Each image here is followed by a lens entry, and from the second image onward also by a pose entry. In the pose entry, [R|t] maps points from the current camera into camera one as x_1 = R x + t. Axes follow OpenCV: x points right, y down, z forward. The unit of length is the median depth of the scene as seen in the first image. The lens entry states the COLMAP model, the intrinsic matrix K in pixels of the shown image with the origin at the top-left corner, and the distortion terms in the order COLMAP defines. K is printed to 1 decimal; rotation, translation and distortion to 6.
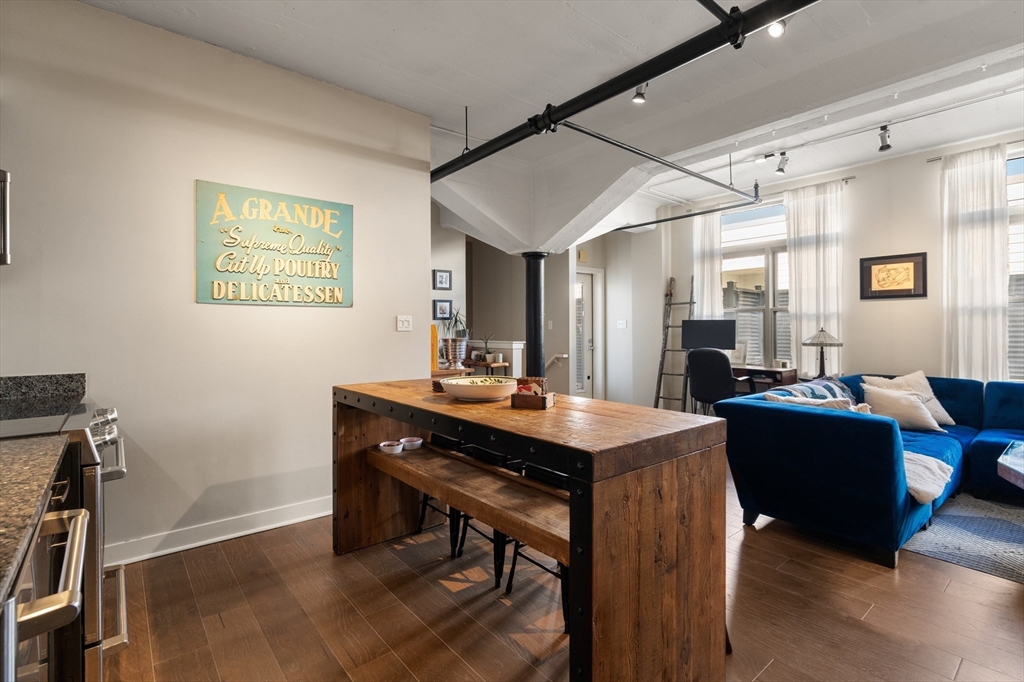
lens RADIAL K [[475.4, 0, 512.6], [0, 475.4, 330.3], [0, 0, 1]] dist [-0.003059, 0.001566]
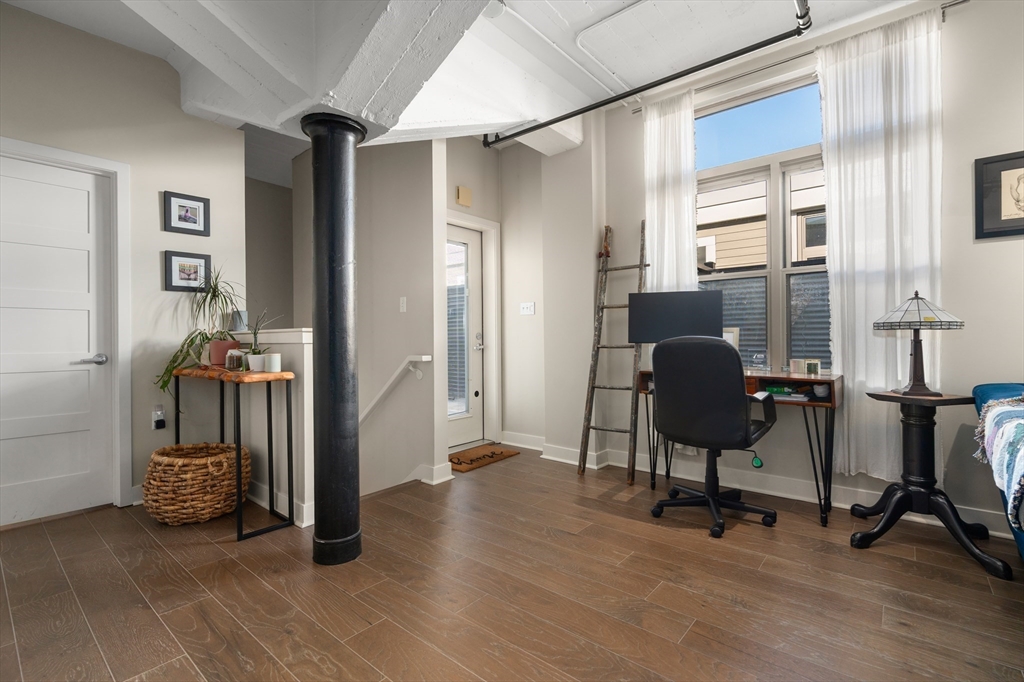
lens RADIAL K [[475.4, 0, 509.5], [0, 475.4, 339.6], [0, 0, 1]] dist [-0.003059, 0.001566]
pose [[0.982764, -0.003817, 0.184827, 0.109866], [0.003805, 0.999993, 0.000419, 0.034163], [-0.184828, 0.000292, 0.982771, 0.469397]]
